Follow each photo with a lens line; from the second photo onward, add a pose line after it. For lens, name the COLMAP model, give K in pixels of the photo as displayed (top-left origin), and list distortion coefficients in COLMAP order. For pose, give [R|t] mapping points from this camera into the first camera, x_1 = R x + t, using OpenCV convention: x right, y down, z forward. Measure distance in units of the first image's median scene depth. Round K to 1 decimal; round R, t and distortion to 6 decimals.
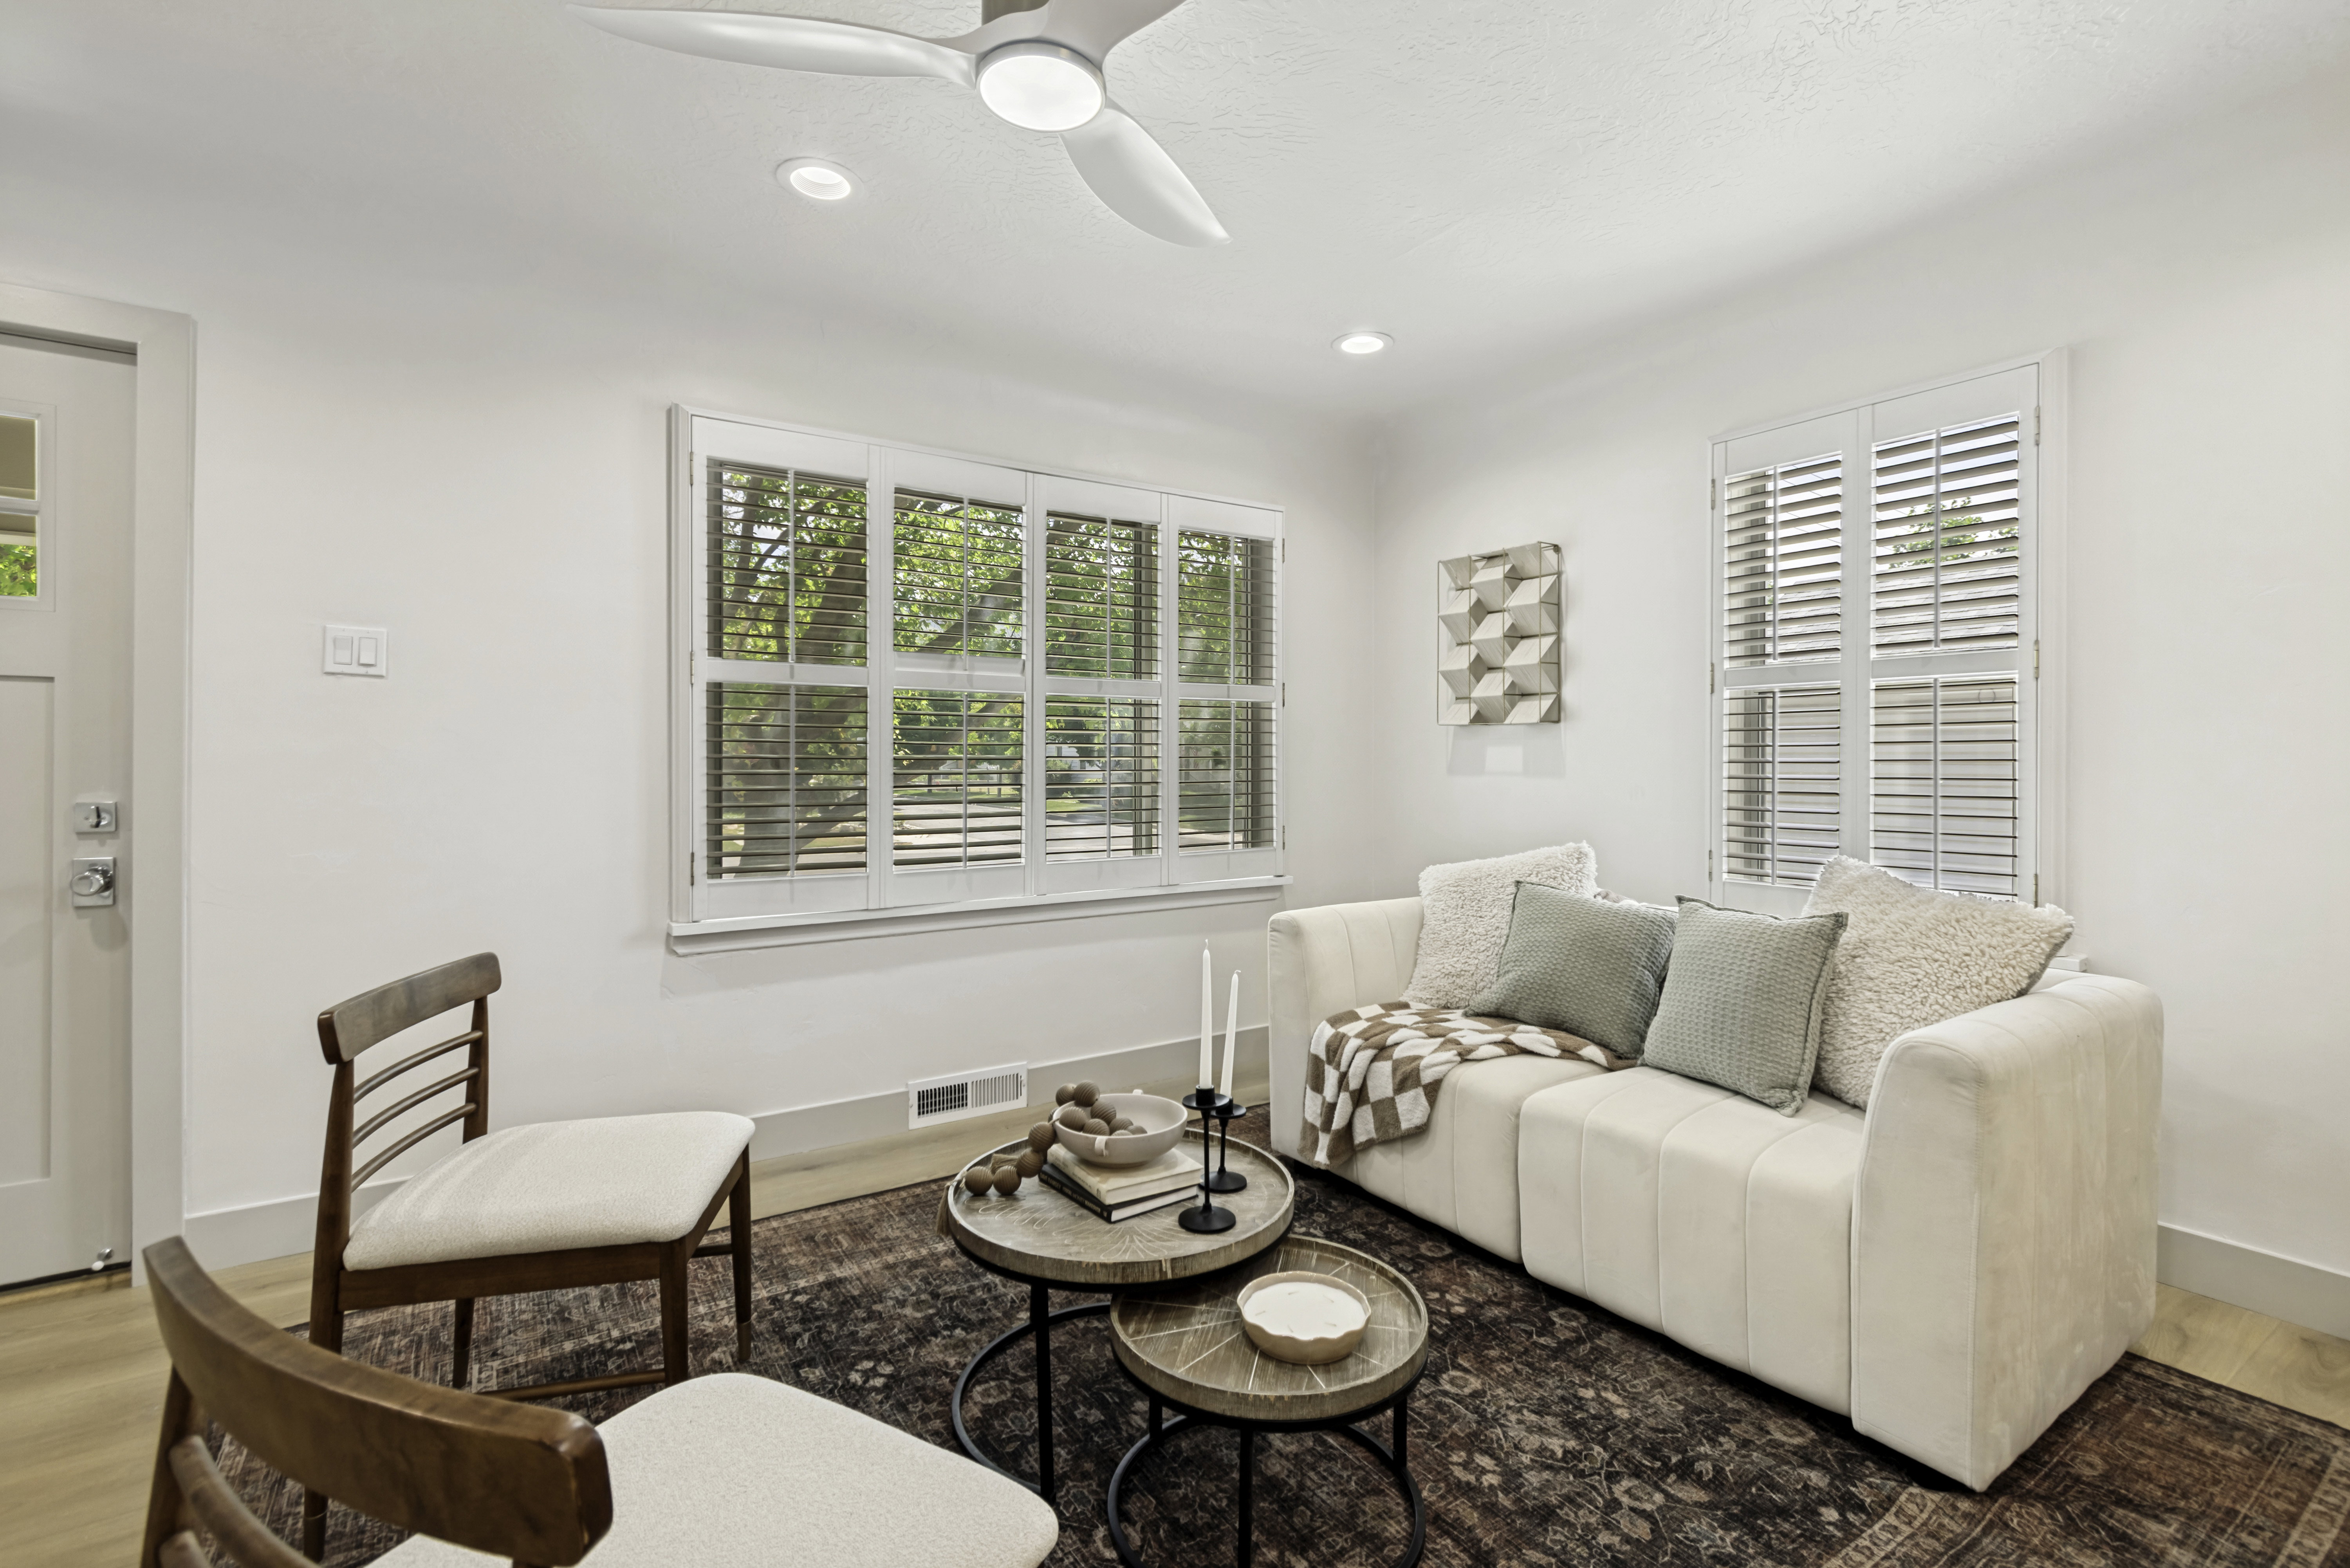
lens RADIAL K [[1052.0, 0, 1185.5], [0, 1052.0, 783.2], [0, 0, 1]] dist [0.008354, -0.000033]
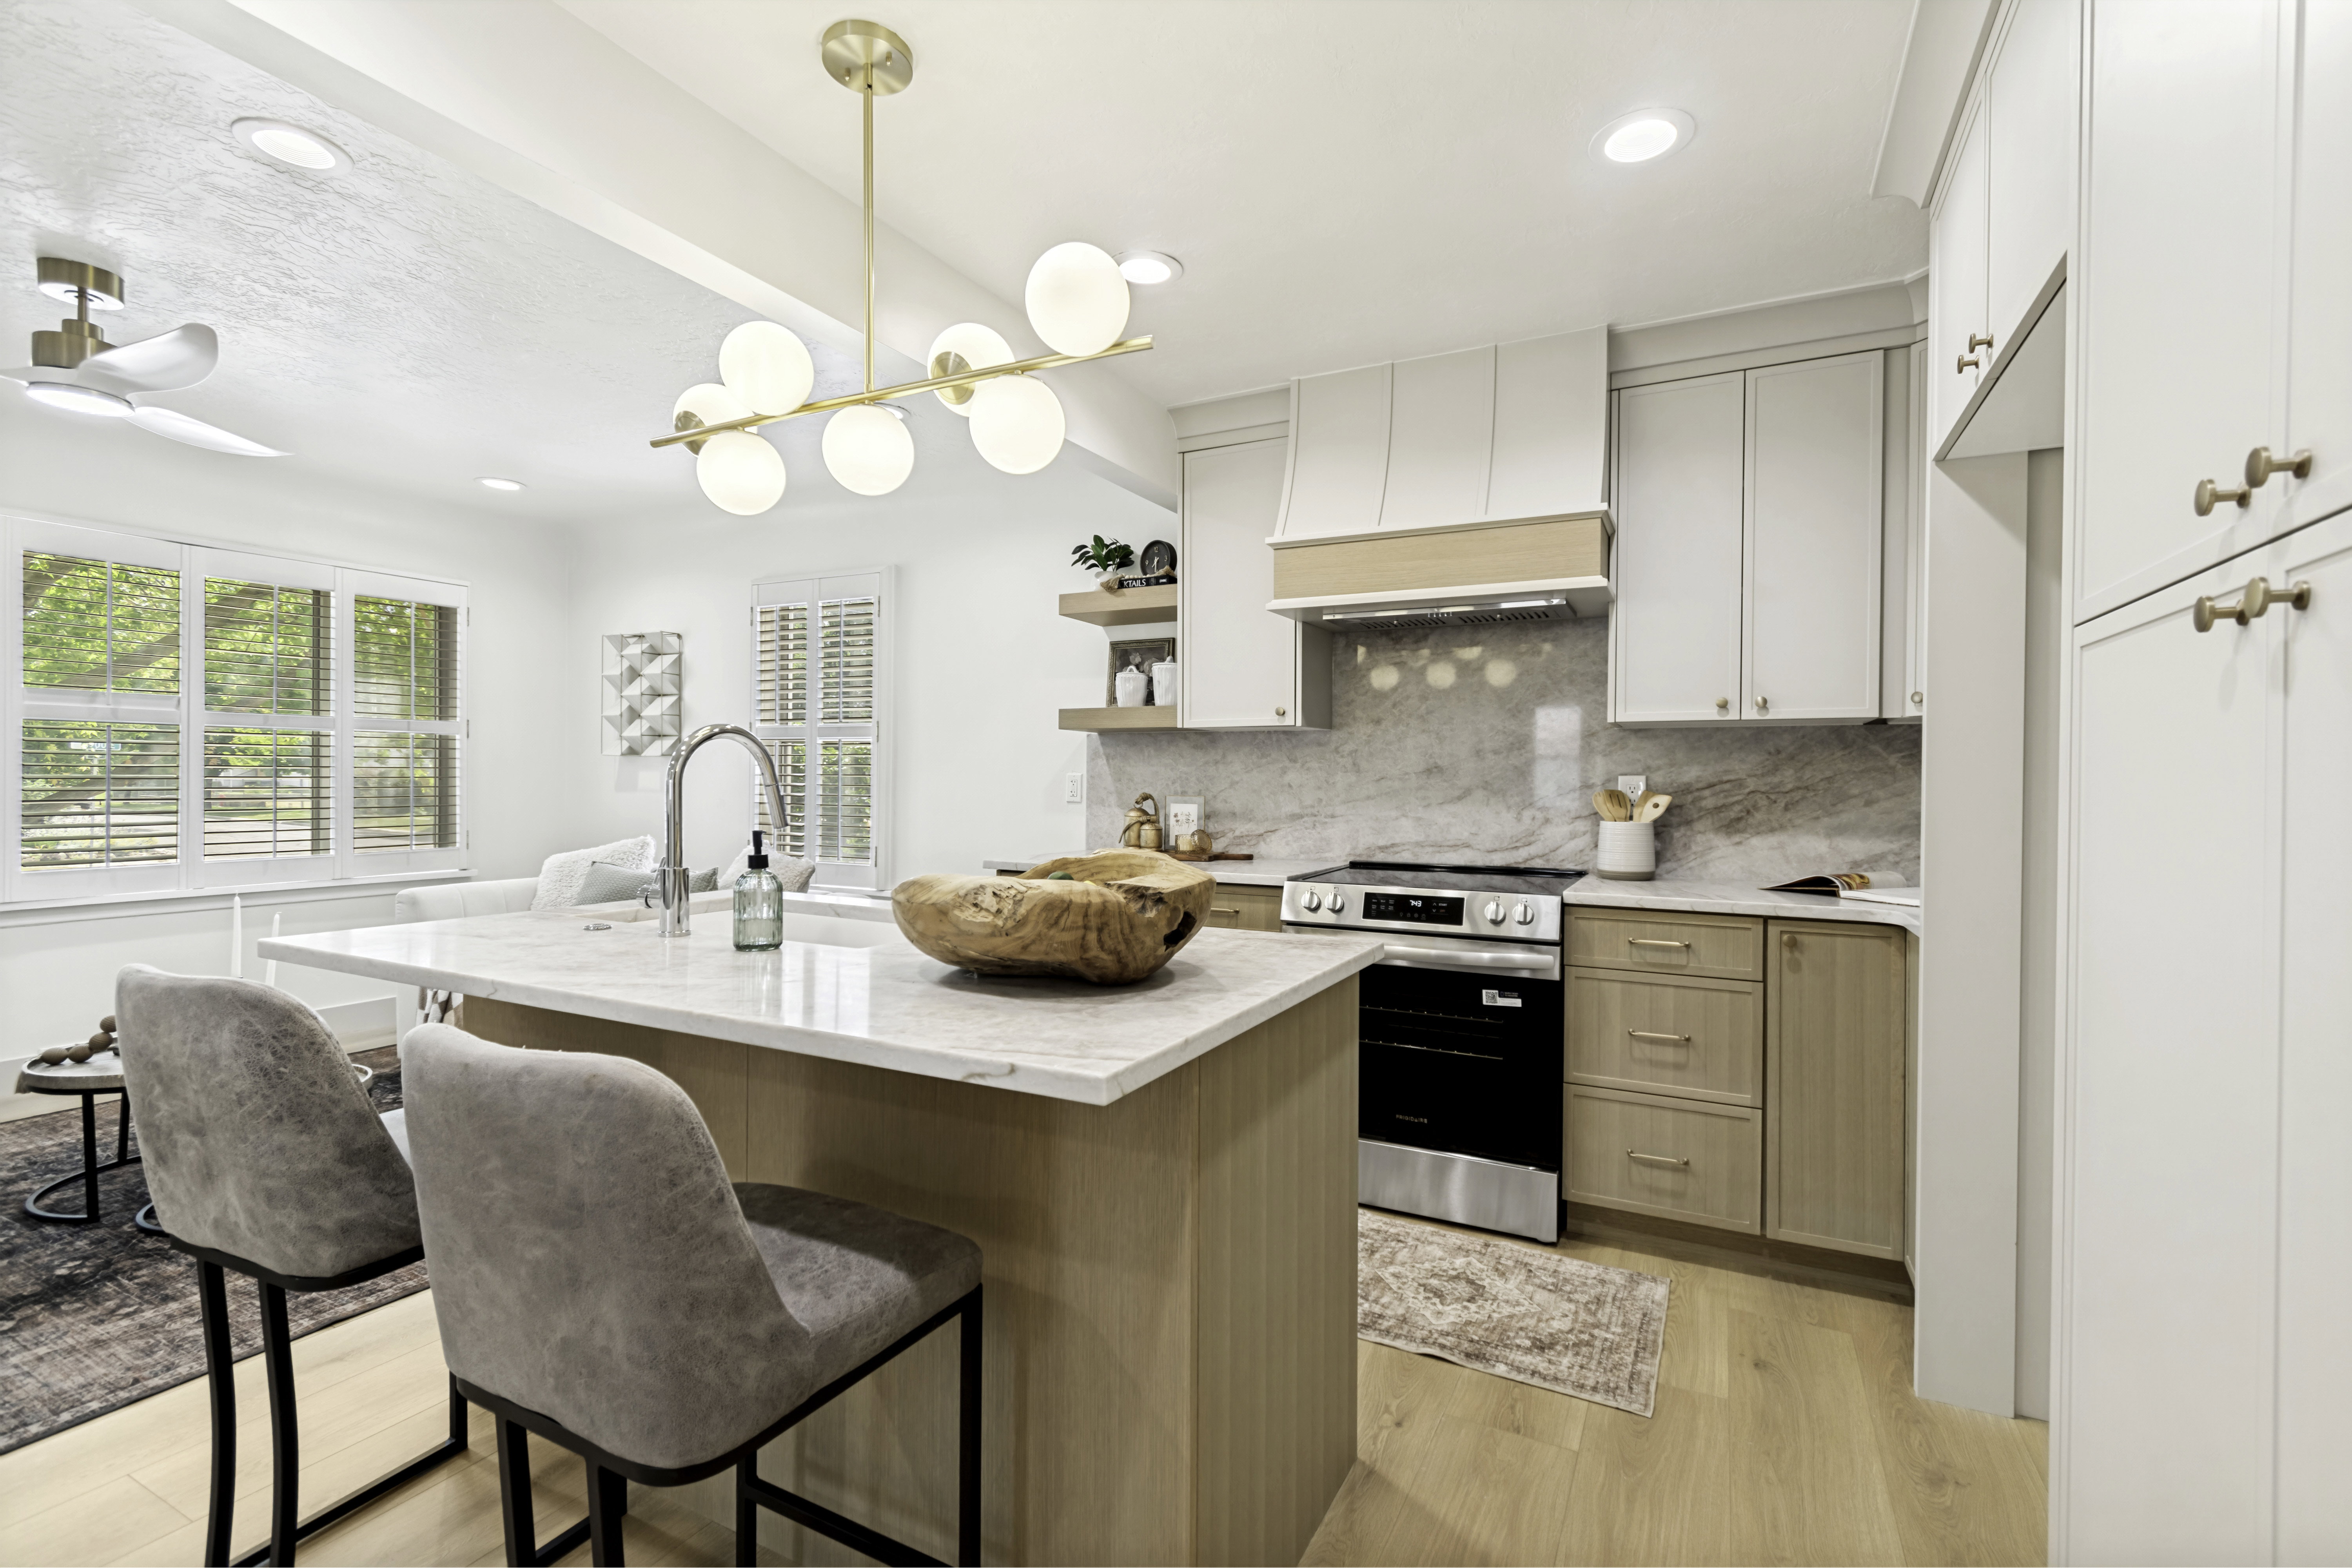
lens RADIAL K [[1052.8, 0, 1186.5], [0, 1052.8, 783.2], [0, 0, 1]] dist [0.008354, -0.000033]
pose [[0.876060, 0.007000, 0.482152, 0.260842], [-0.003054, 0.999955, -0.008970, -0.008455], [-0.482193, 0.006386, 0.876042, -0.607389]]
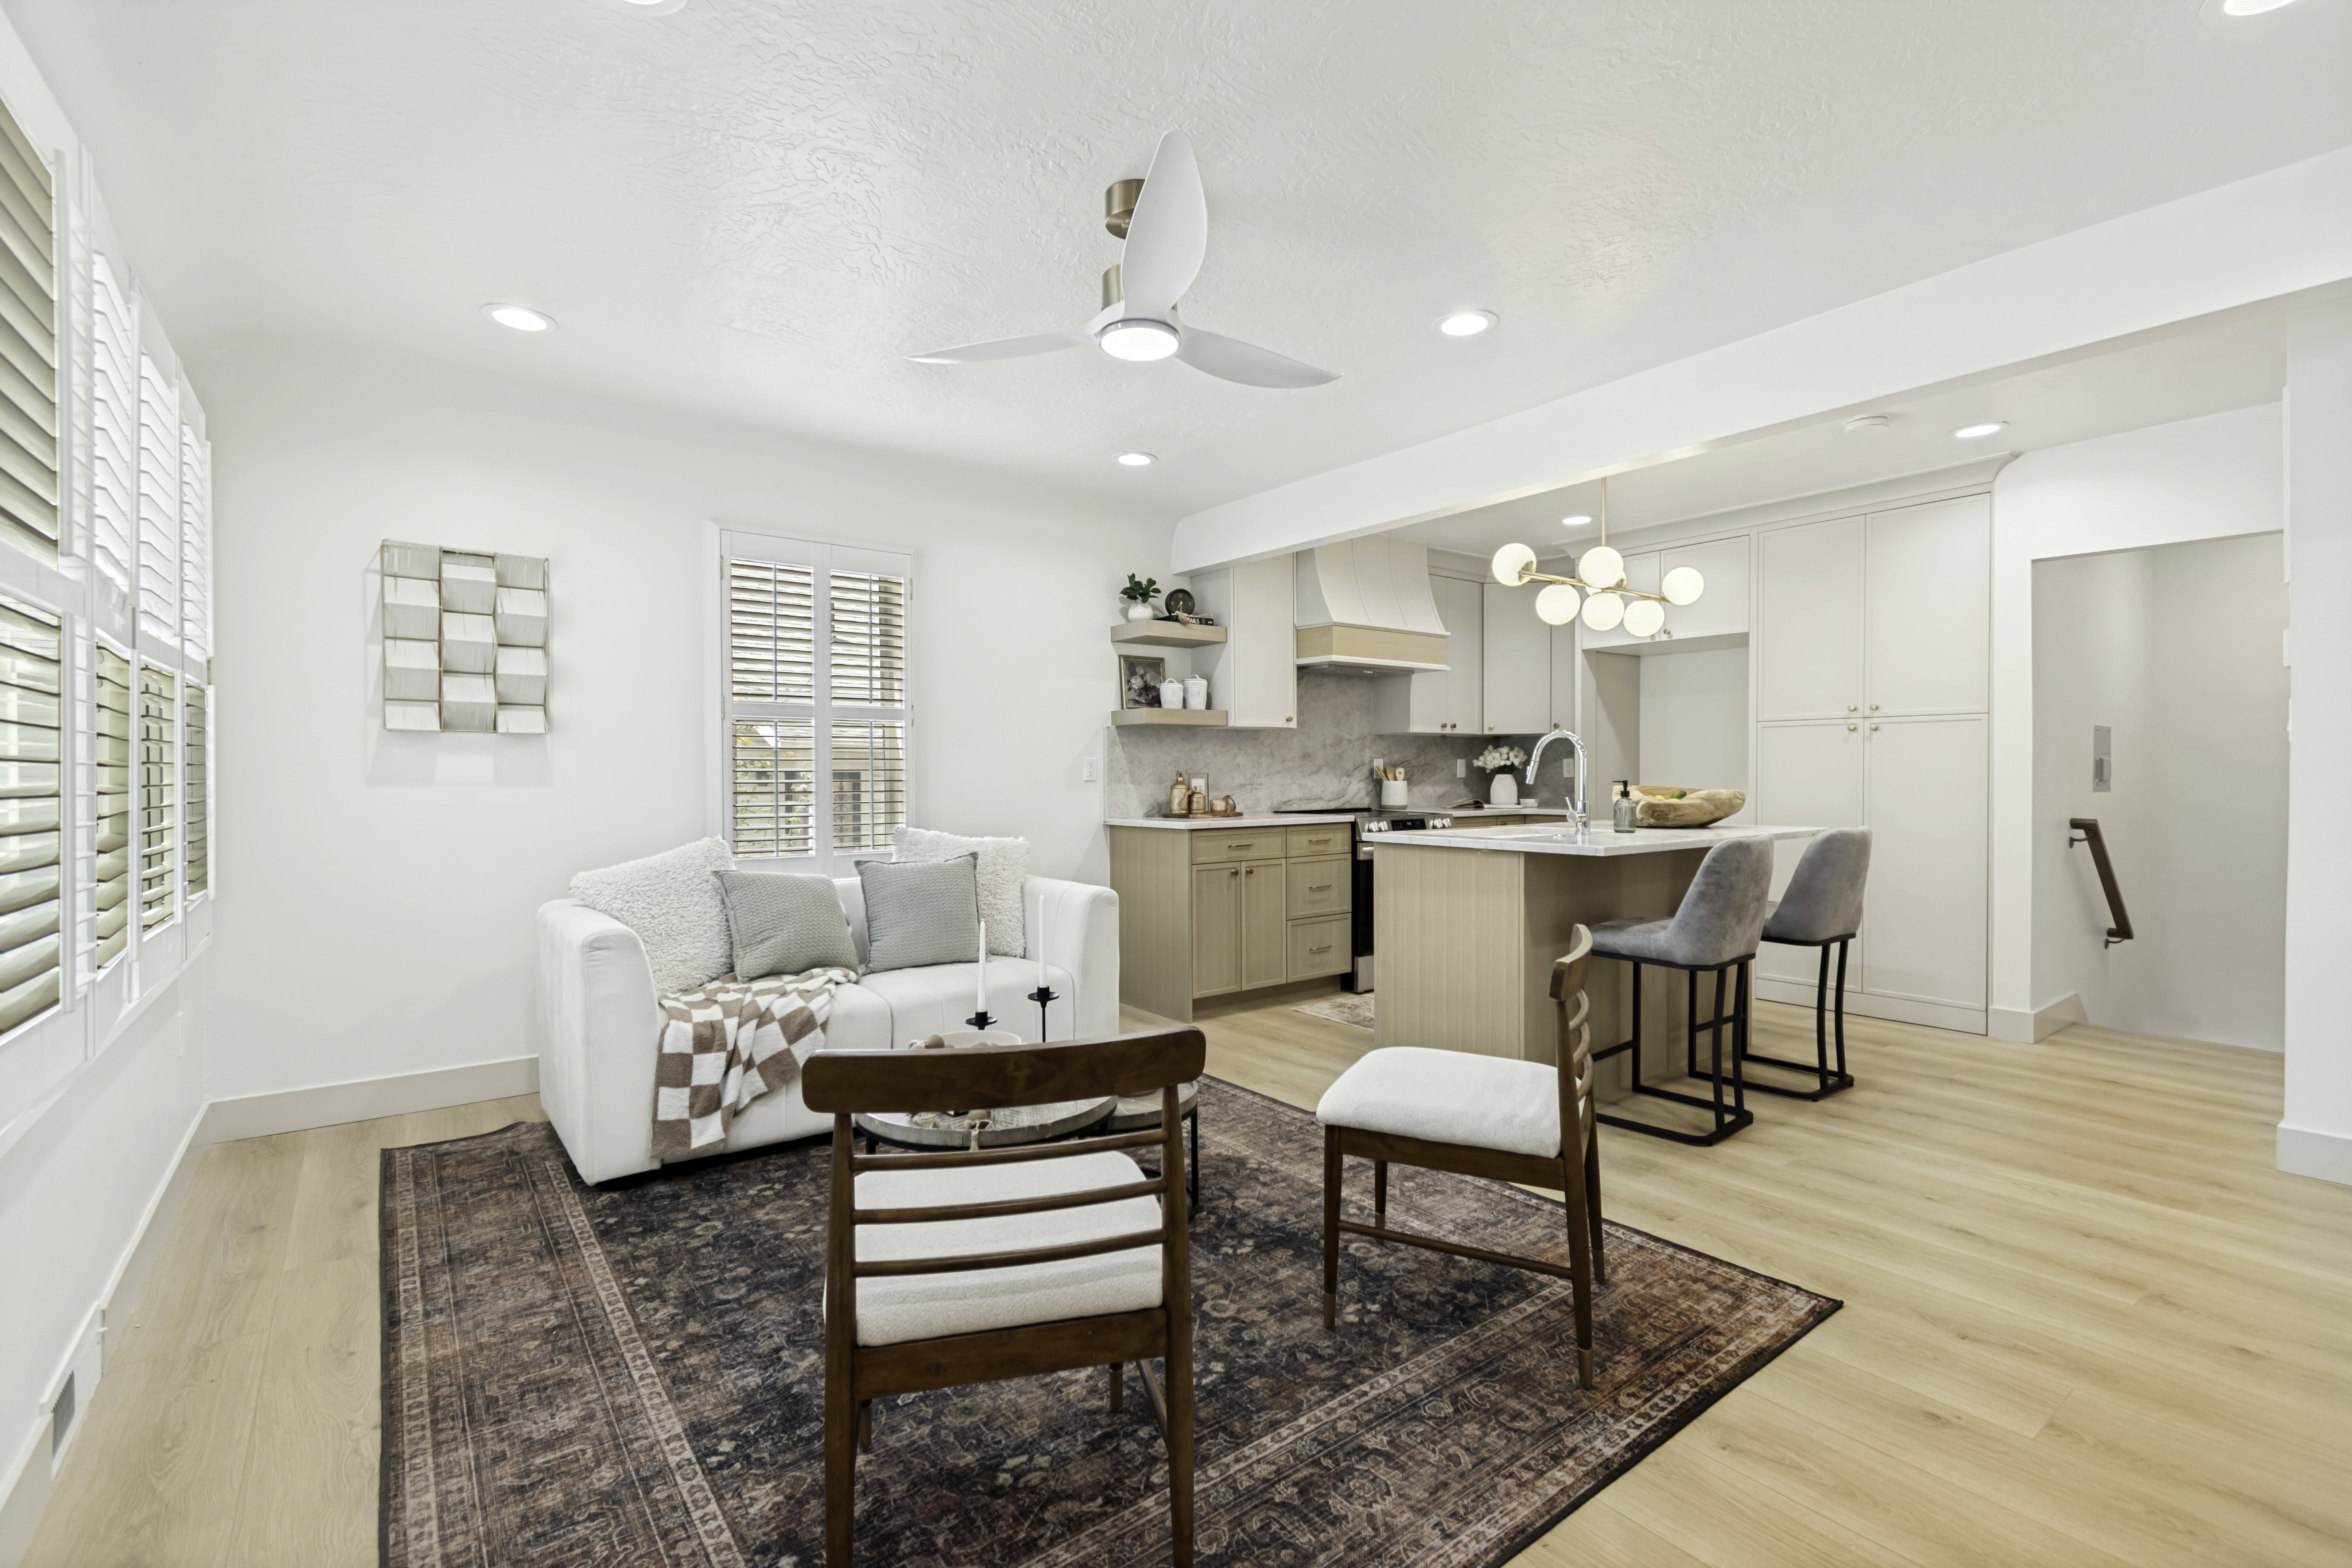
lens RADIAL K [[1052.8, 0, 1186.5], [0, 1052.8, 783.2], [0, 0, 1]] dist [0.008354, -0.000033]
pose [[-0.063853, -0.007208, 0.997933, -0.723765], [0.019861, 0.999767, 0.008492, -0.004293], [-0.997762, 0.020363, -0.063695, 0.431020]]
